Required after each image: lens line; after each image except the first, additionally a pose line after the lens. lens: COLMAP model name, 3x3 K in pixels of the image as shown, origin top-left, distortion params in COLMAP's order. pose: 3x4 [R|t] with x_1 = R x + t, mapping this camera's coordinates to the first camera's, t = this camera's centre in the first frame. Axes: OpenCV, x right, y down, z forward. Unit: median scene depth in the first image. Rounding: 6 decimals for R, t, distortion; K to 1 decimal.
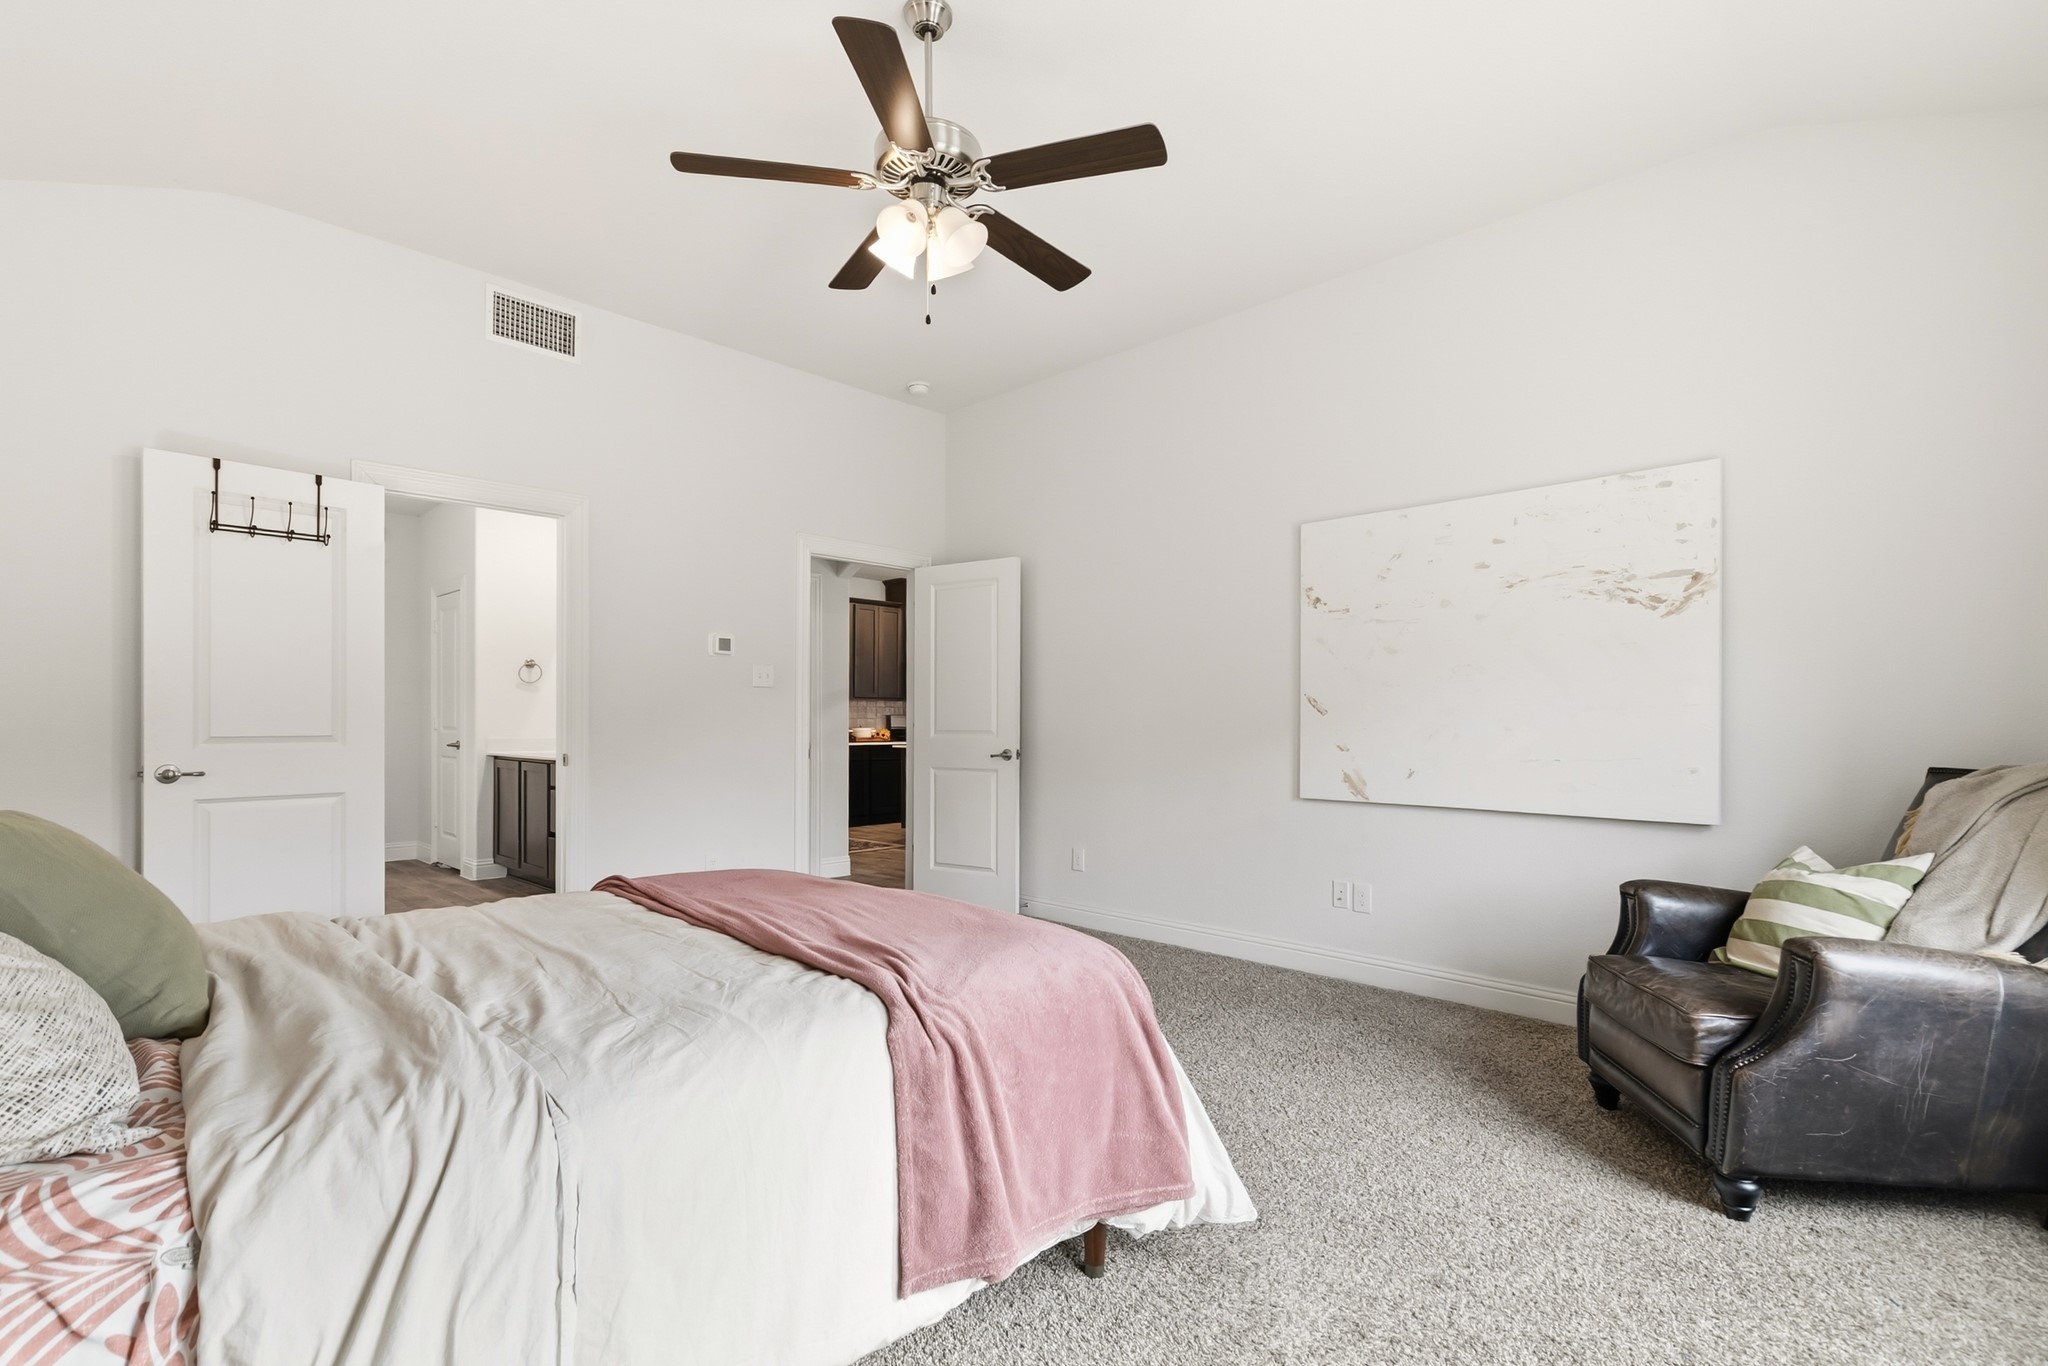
lens RADIAL K [[925.1, 0, 1032.5], [0, 925.1, 702.8], [0, 0, 1]] dist [0.008292, -0.001426]
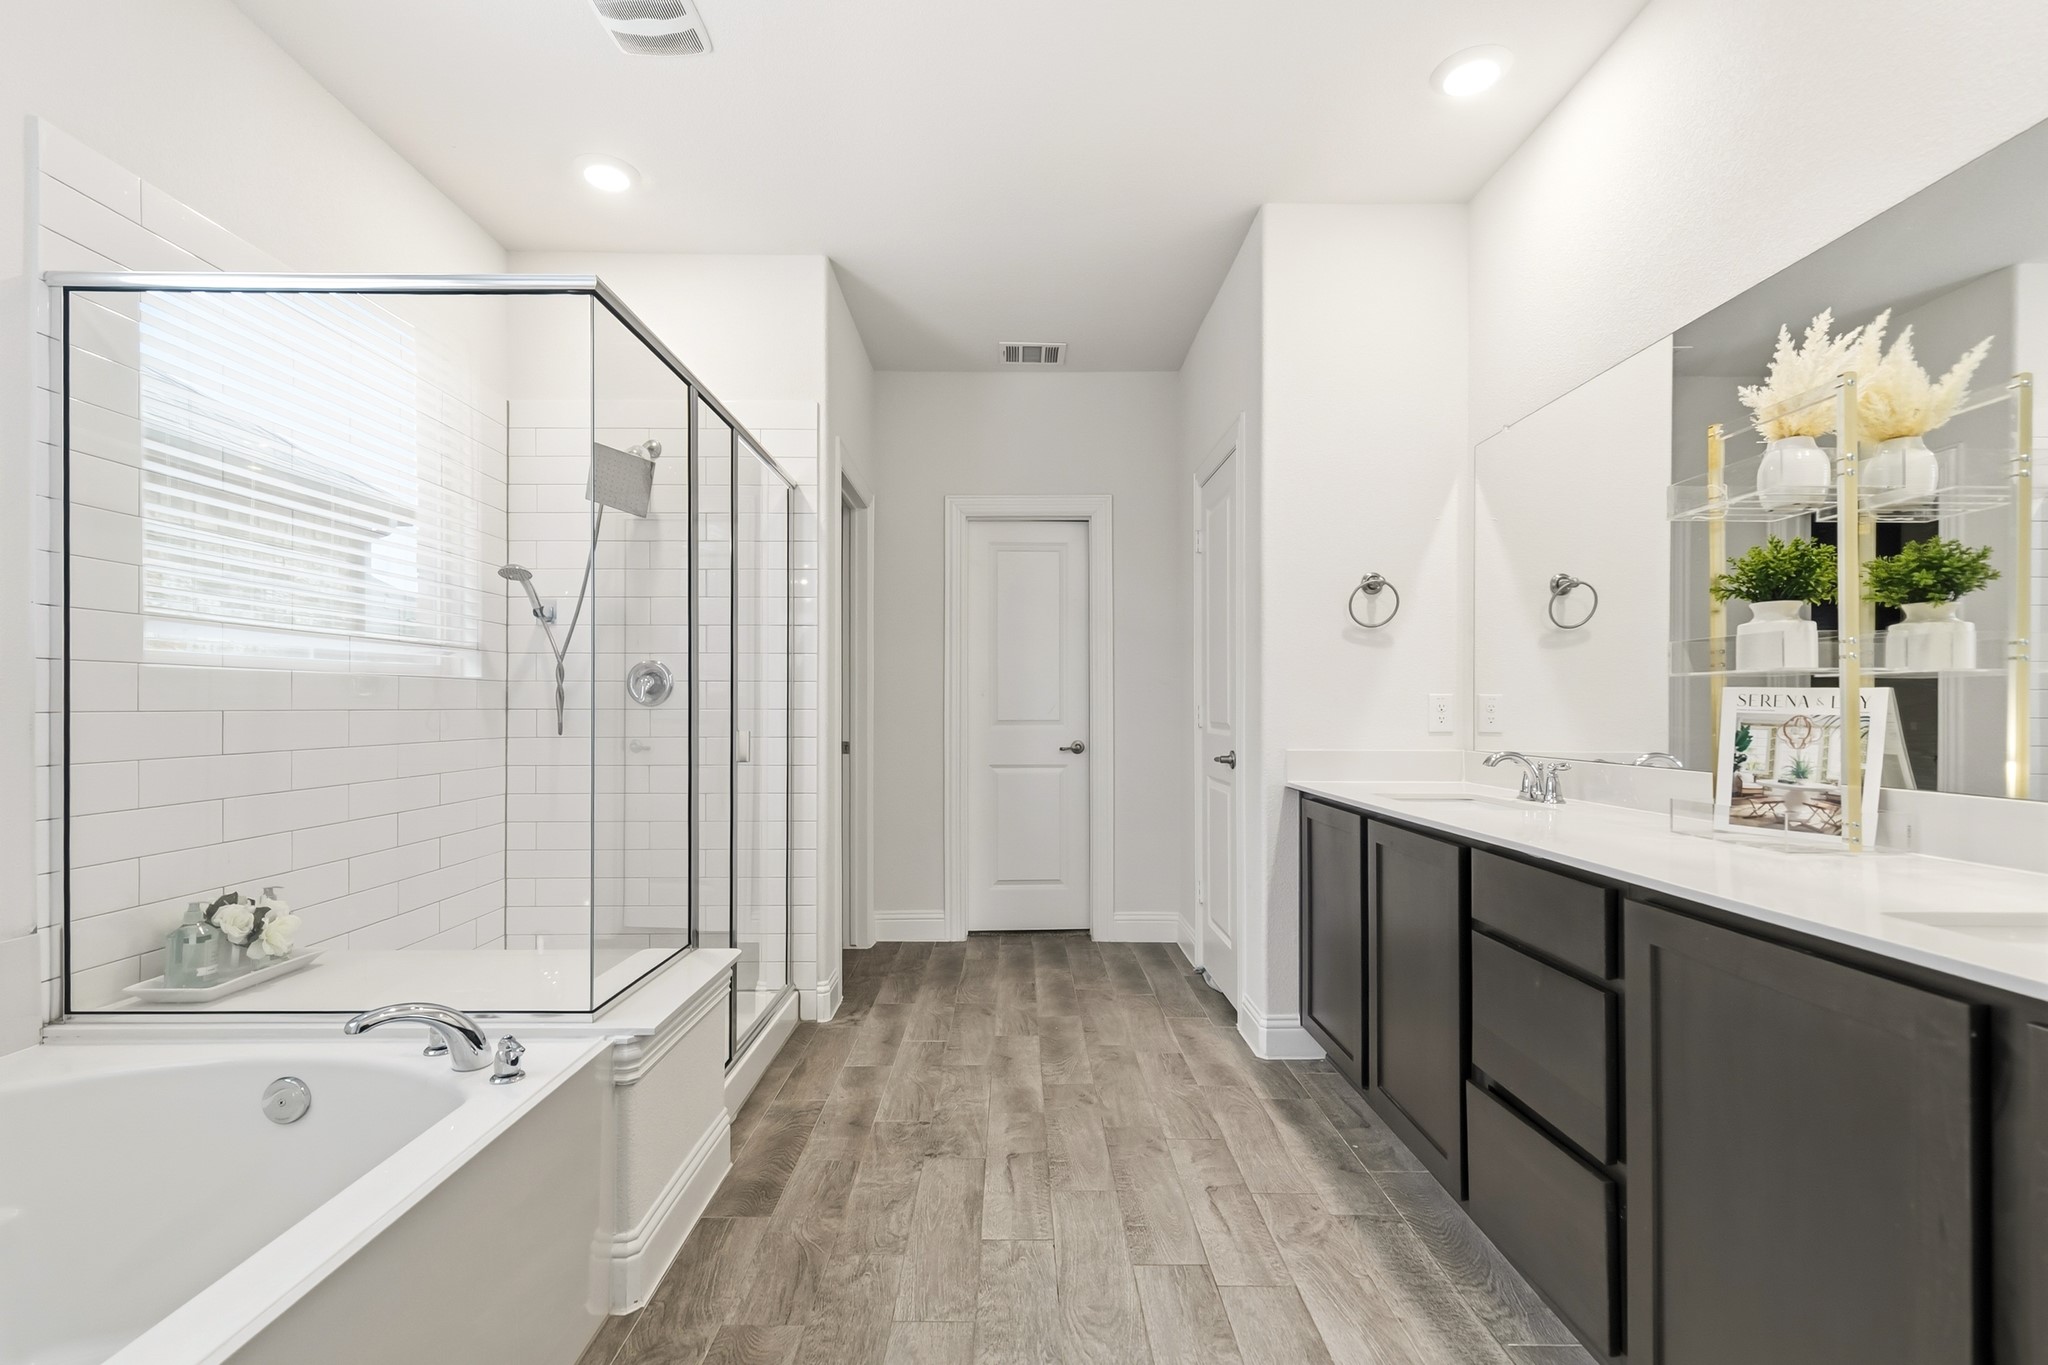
lens RADIAL K [[925.1, 0, 1006.8], [0, 925.1, 701.0], [0, 0, 1]] dist [0.008292, -0.001426]
pose [[0.686960, 0.001558, -0.726693, -0.341298], [0.003913, 0.999975, 0.005843, 0.010510], [0.726684, -0.006857, 0.686937, 0.570850]]
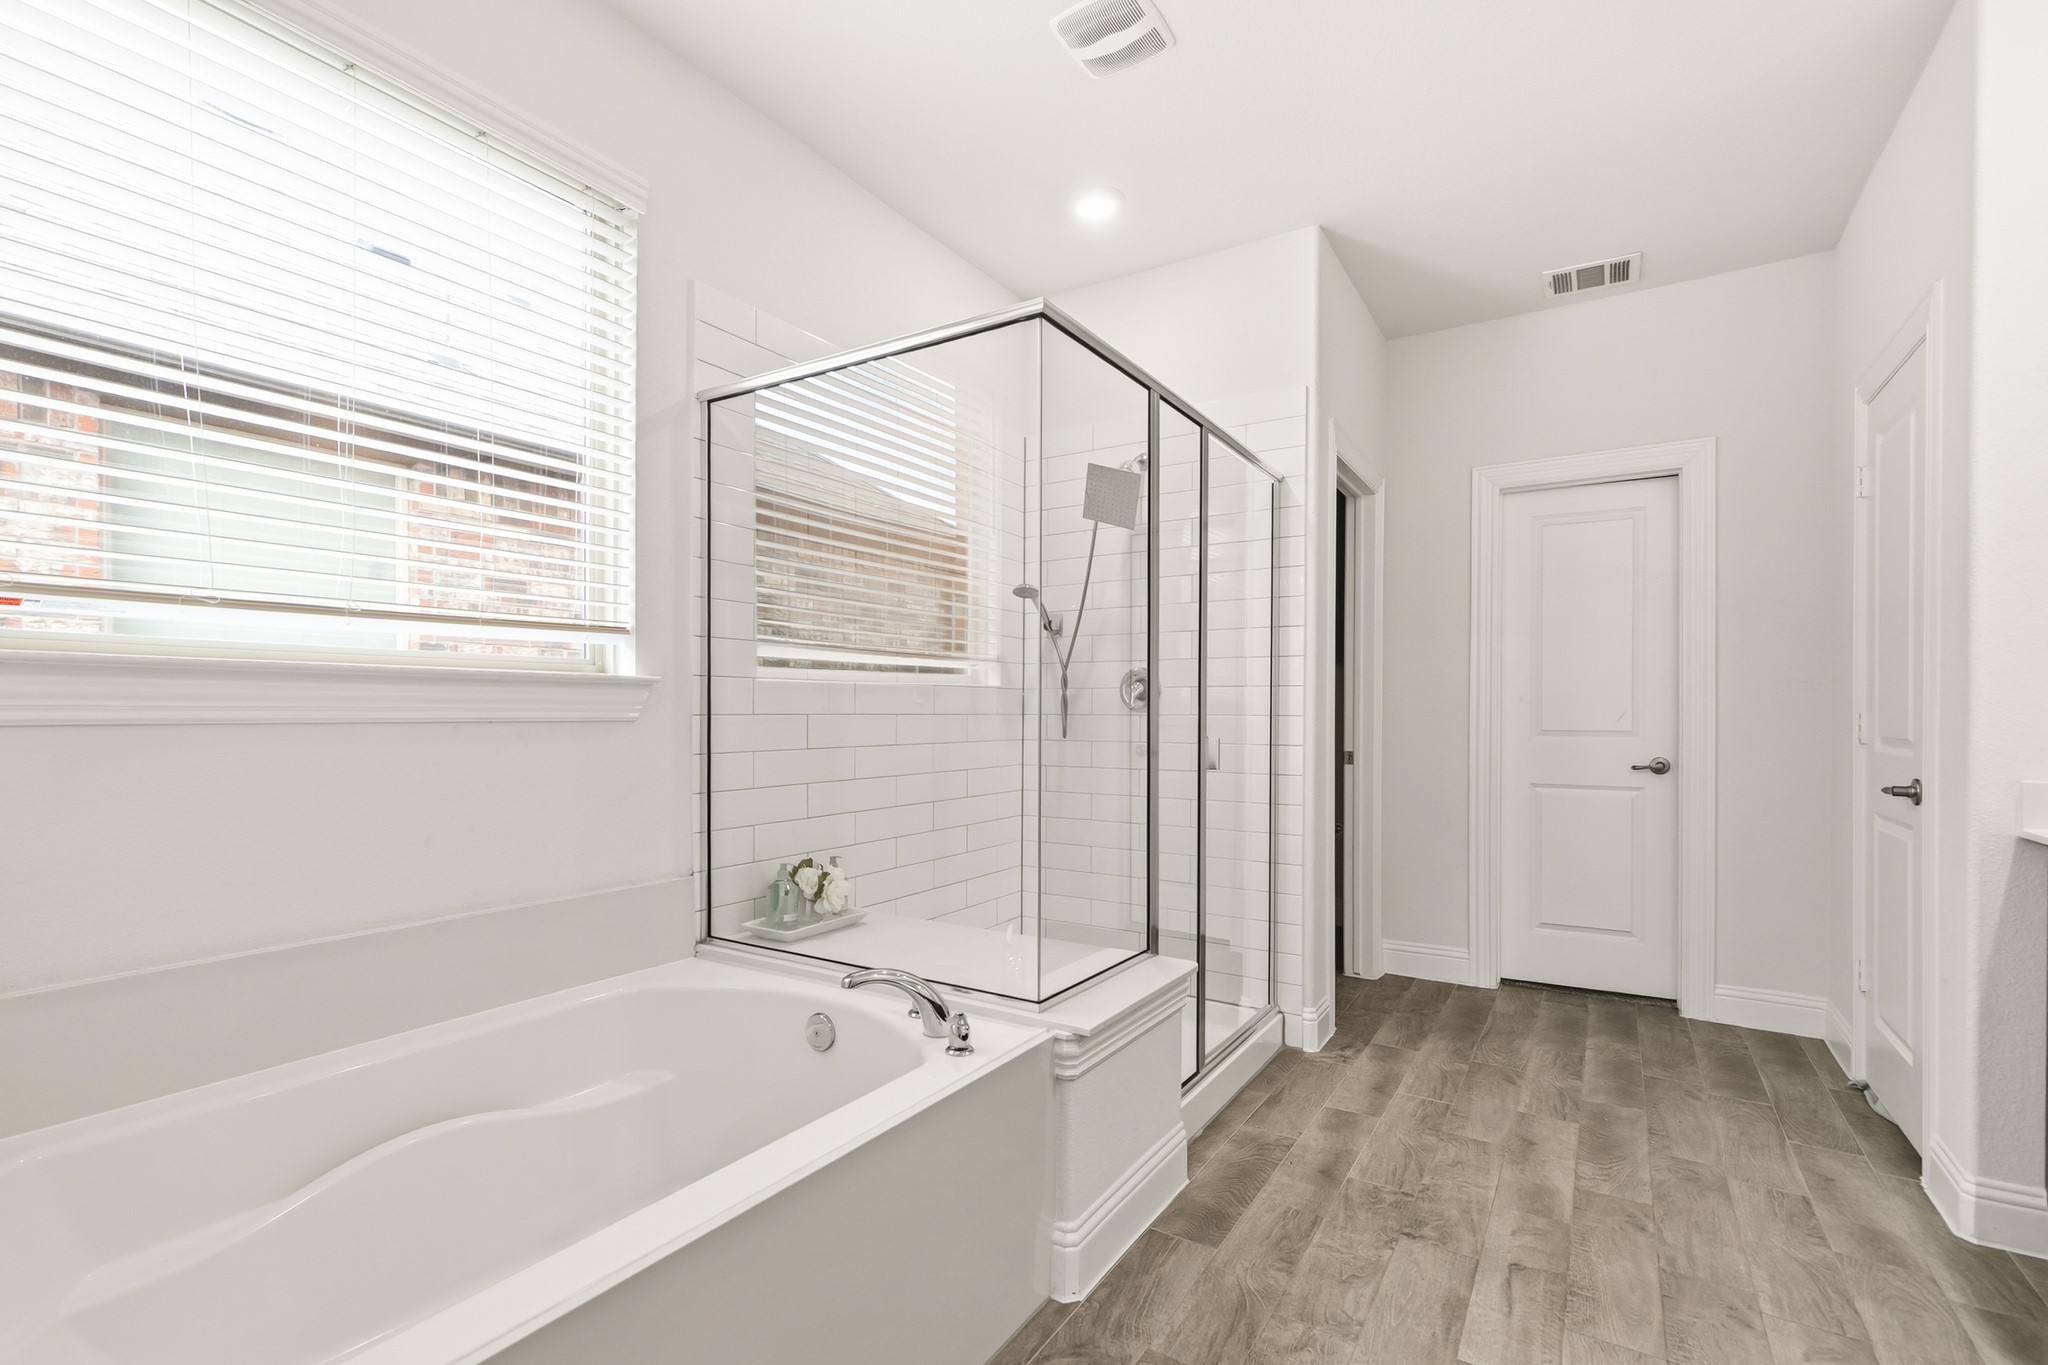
lens RADIAL K [[925.1, 0, 1017.9], [0, 925.1, 713.1], [0, 0, 1]] dist [0.008292, -0.001426]
pose [[0.190632, 0.006948, -0.981637, -0.344809], [0.006367, 0.999945, 0.008314, 0.011344], [0.981641, -0.007835, 0.190577, 0.609301]]
